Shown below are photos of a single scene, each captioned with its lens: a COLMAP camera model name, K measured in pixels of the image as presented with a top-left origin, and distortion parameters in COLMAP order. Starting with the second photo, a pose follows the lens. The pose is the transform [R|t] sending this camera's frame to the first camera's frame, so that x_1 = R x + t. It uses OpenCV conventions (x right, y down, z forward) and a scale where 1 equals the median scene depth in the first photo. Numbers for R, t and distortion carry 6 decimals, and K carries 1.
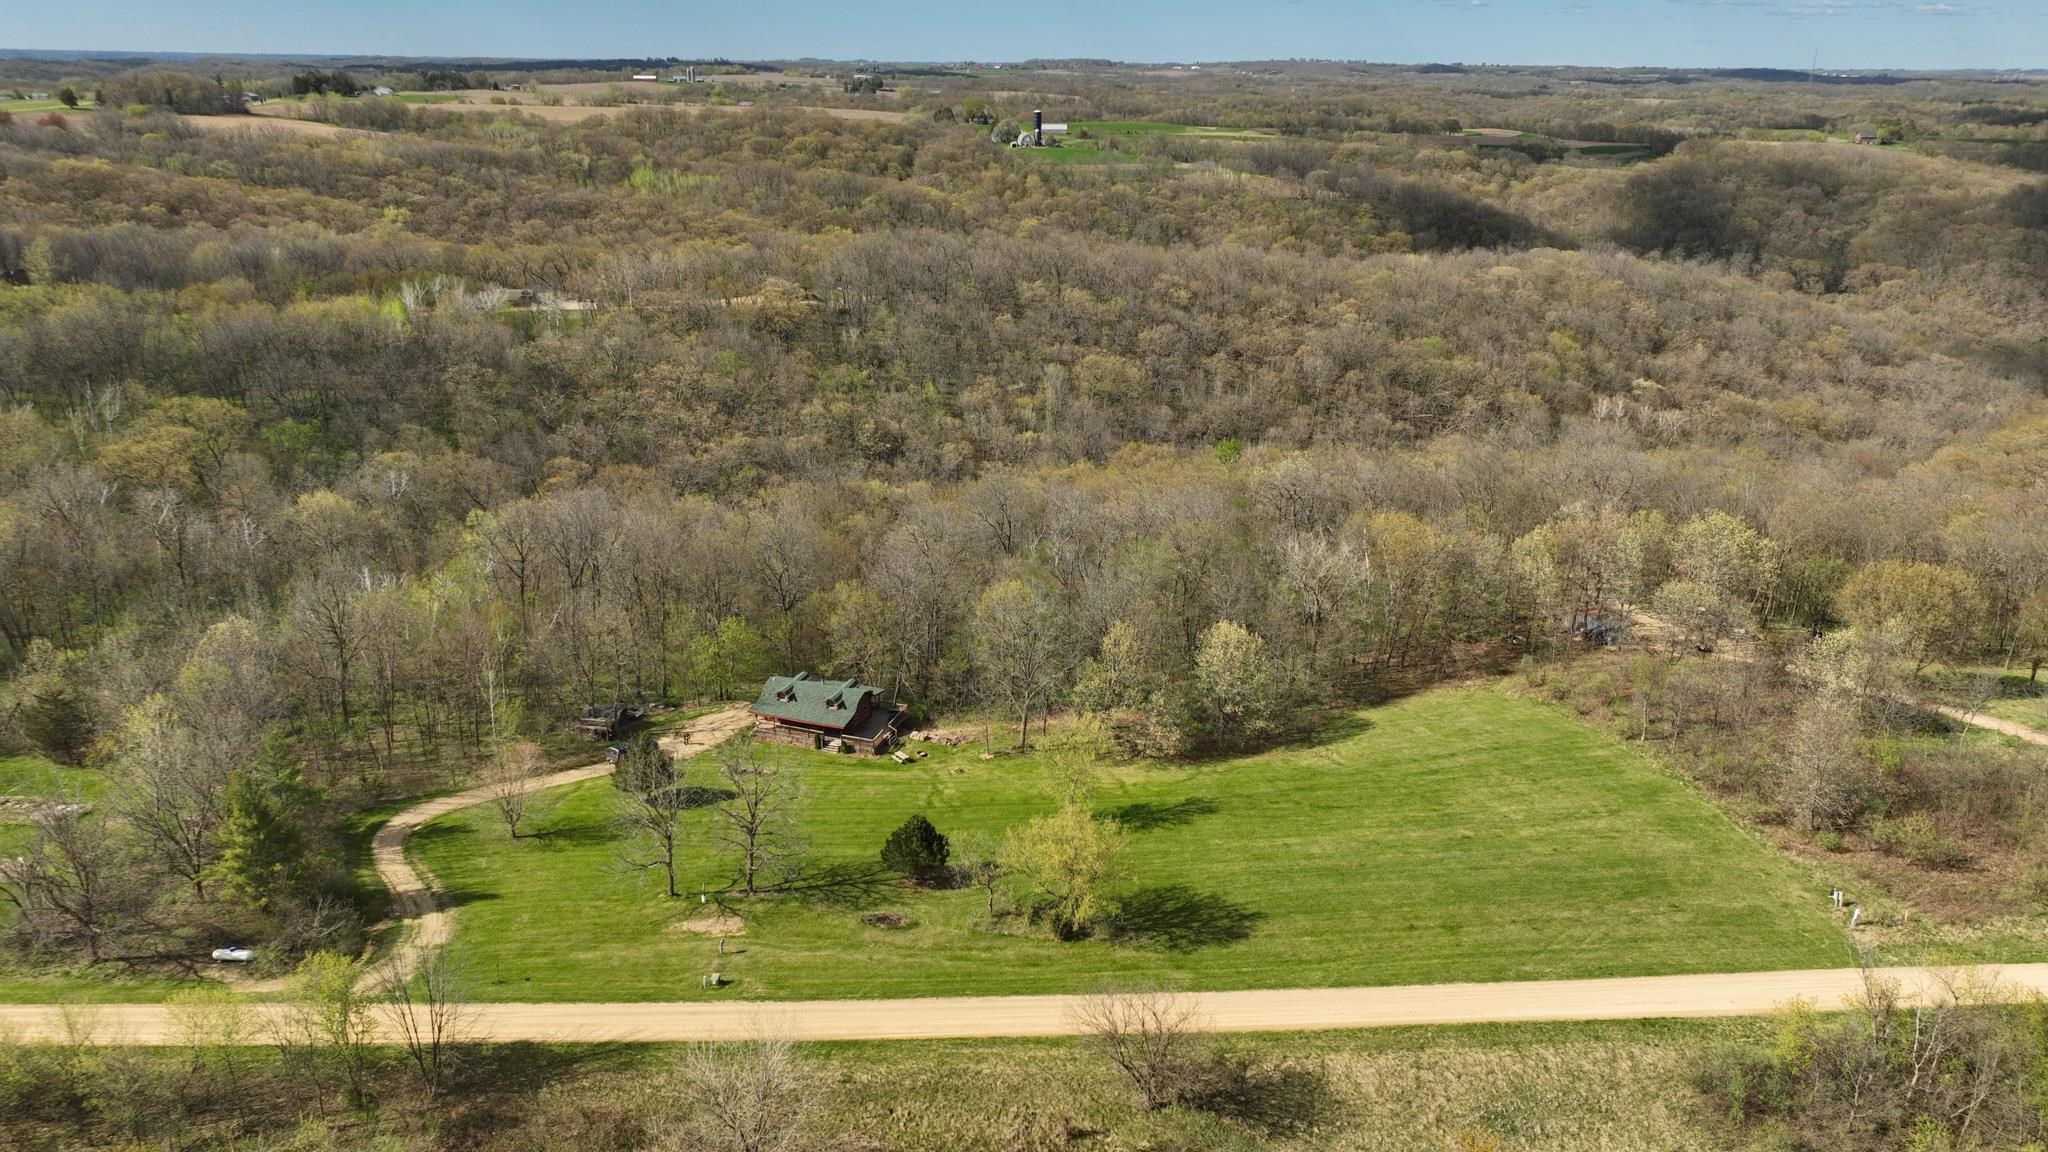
lens RADIAL K [[1445.1, 0, 1027.8], [0, 1445.1, 566.6], [0, 0, 1]] dist [0.002639, 0.011122]
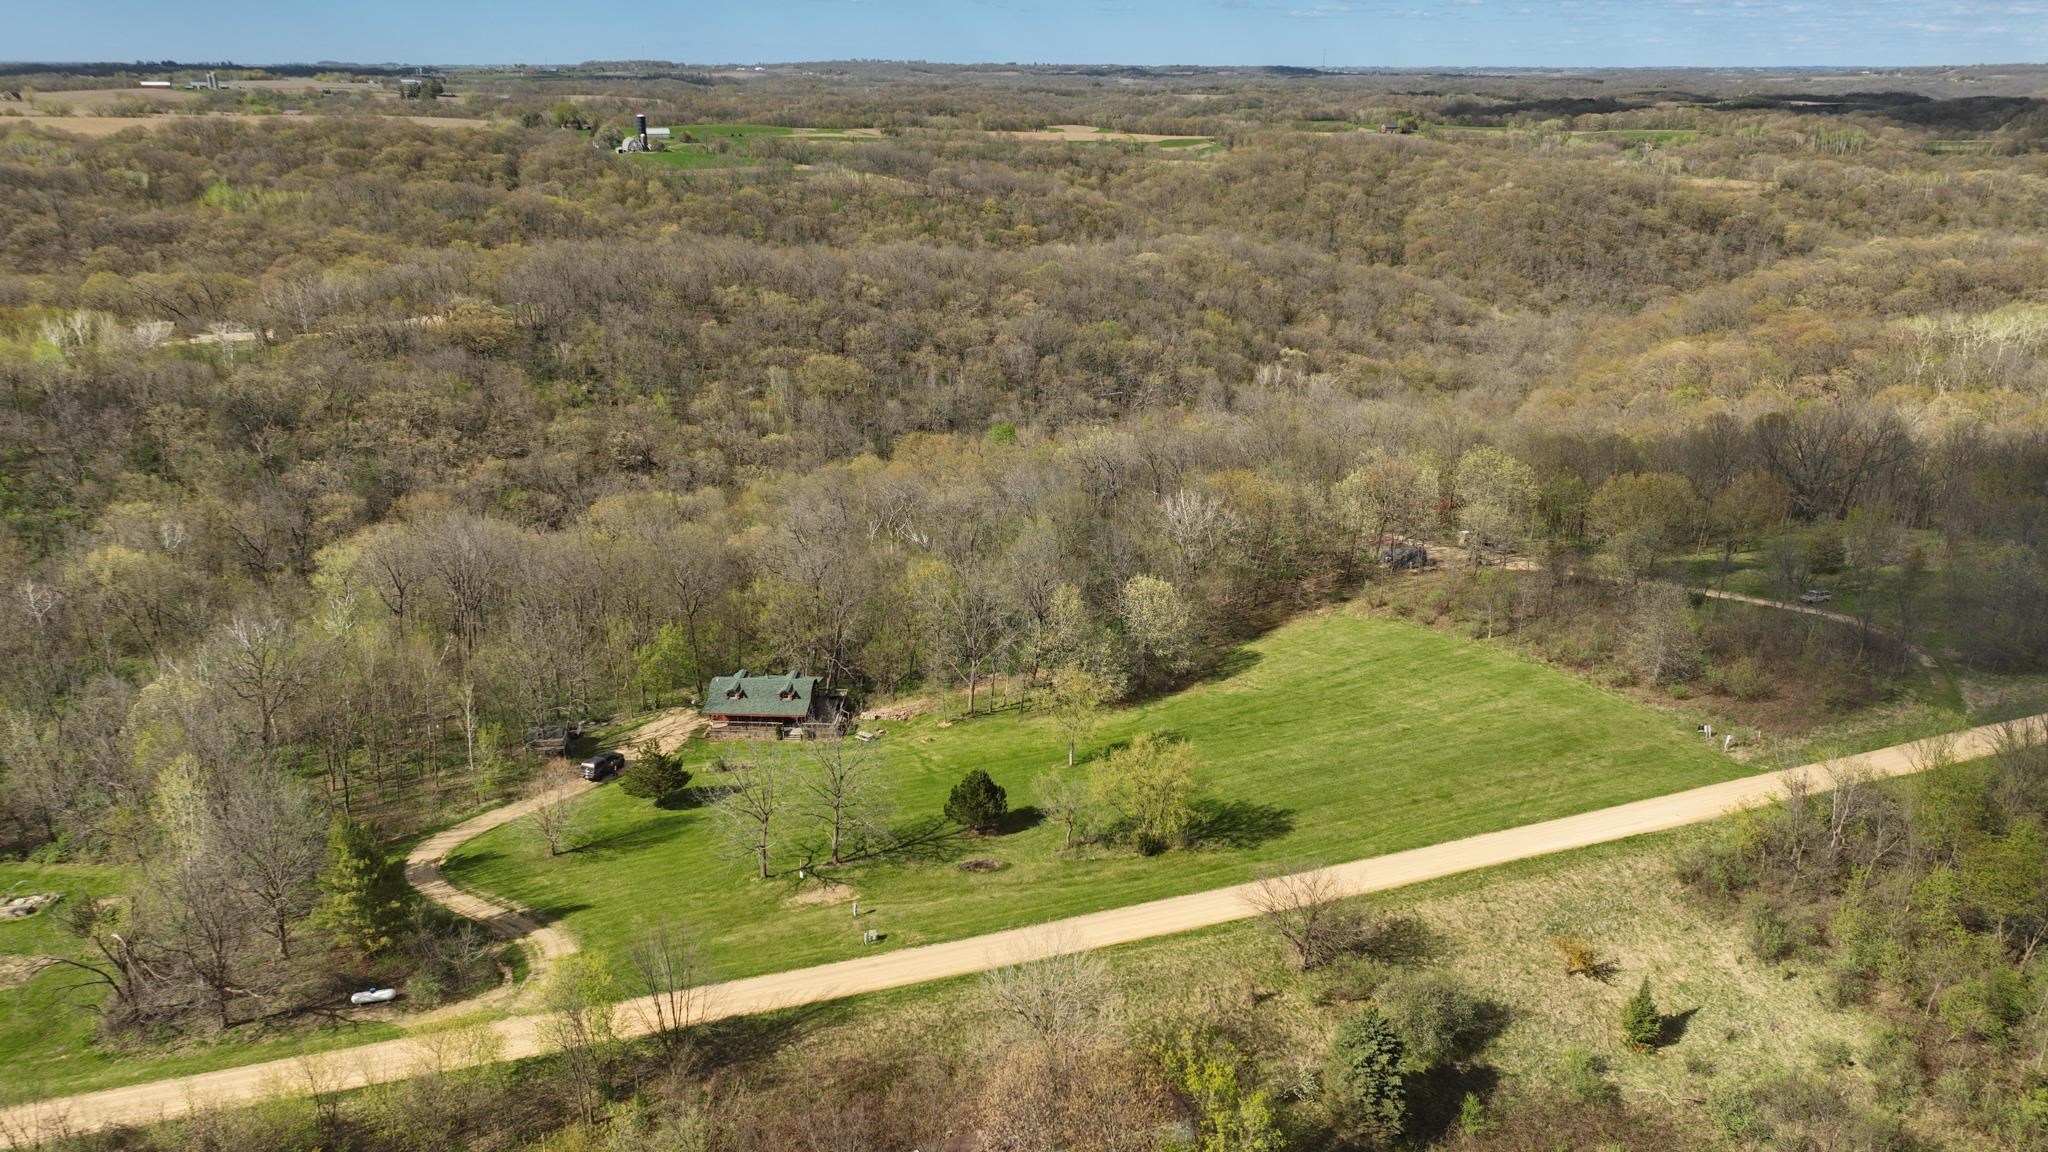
lens RADIAL K [[1445.1, 0, 1027.8], [0, 1445.1, 566.6], [0, 0, 1]] dist [0.002639, 0.011122]
pose [[0.958402, -0.100396, 0.267182, -0.097545], [0.100493, 0.994848, 0.013346, 0.003028], [-0.267146, 0.014059, 0.963554, -0.017270]]
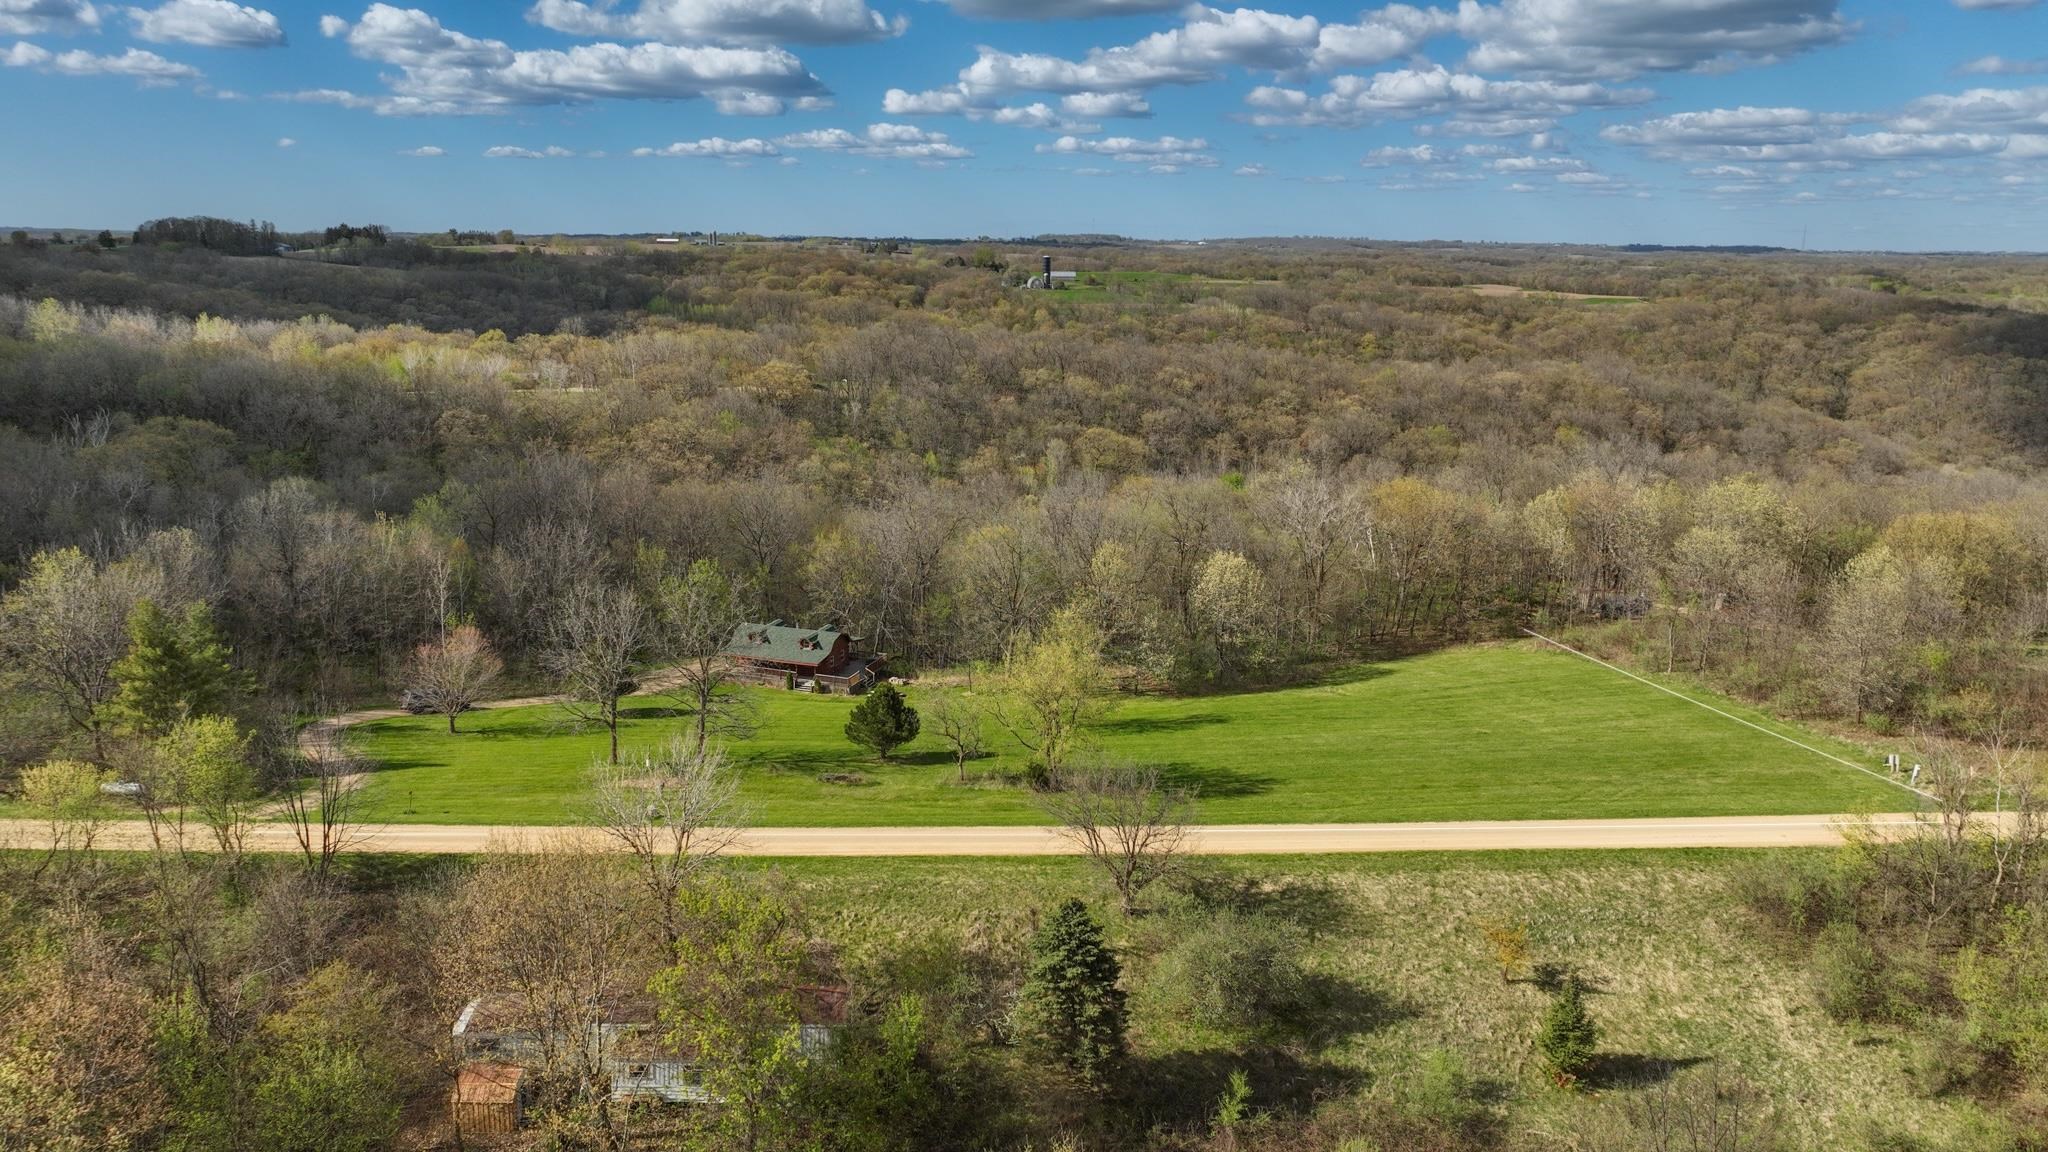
lens RADIAL K [[1445.1, 0, 1027.8], [0, 1445.1, 566.6], [0, 0, 1]] dist [0.002639, 0.011122]
pose [[0.999960, 0.004176, -0.007914, 0.006808], [-0.005067, 0.993220, -0.116139, 0.063515], [0.007376, 0.116175, 0.993201, 0.023637]]
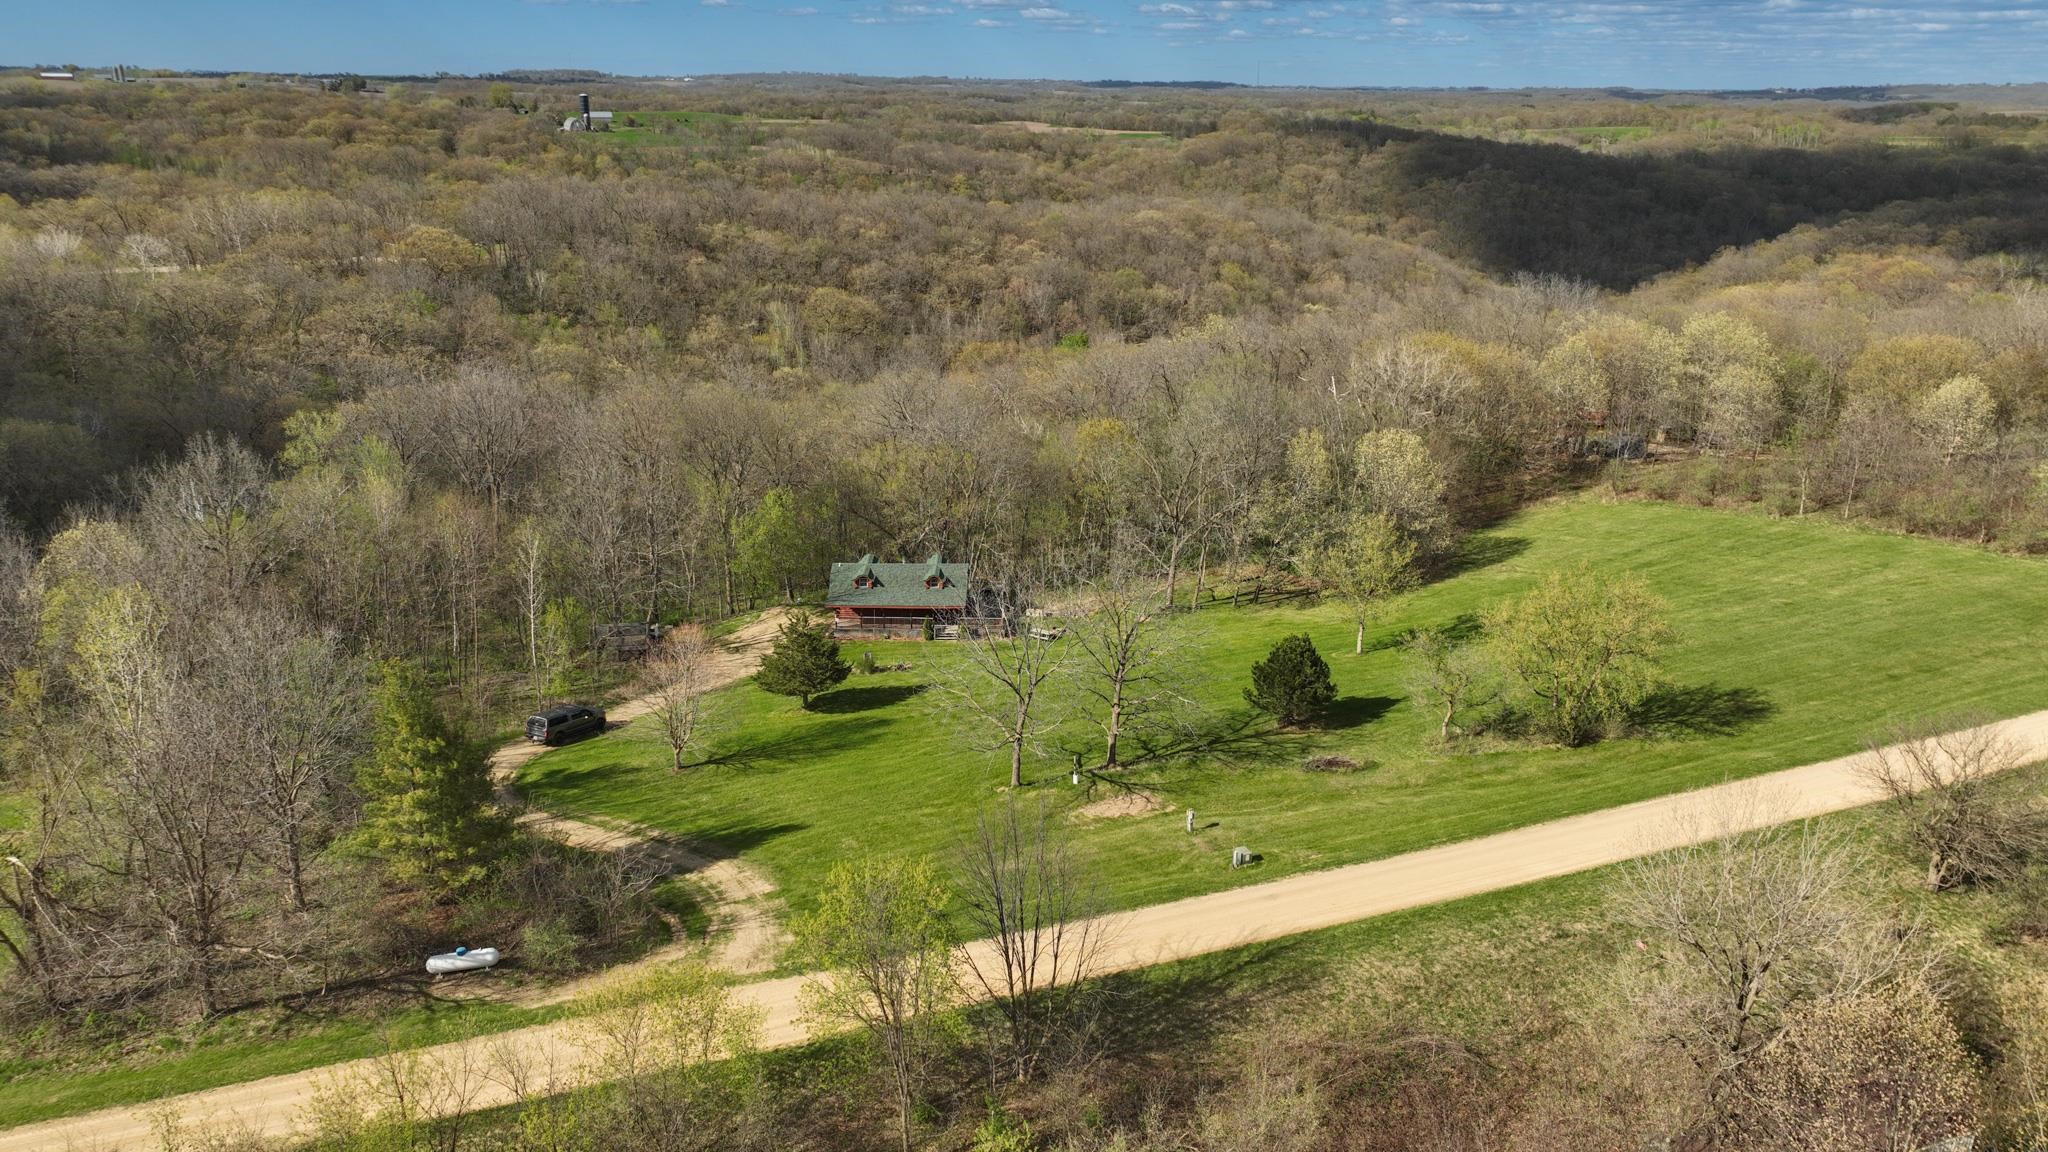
lens RADIAL K [[1445.1, 0, 1027.8], [0, 1445.1, 566.6], [0, 0, 1]] dist [0.002639, 0.011122]
pose [[0.943465, -0.106002, 0.314066, -0.136598], [0.109779, 0.993940, 0.005691, 0.036288], [-0.312766, 0.029109, 0.949384, 0.102348]]
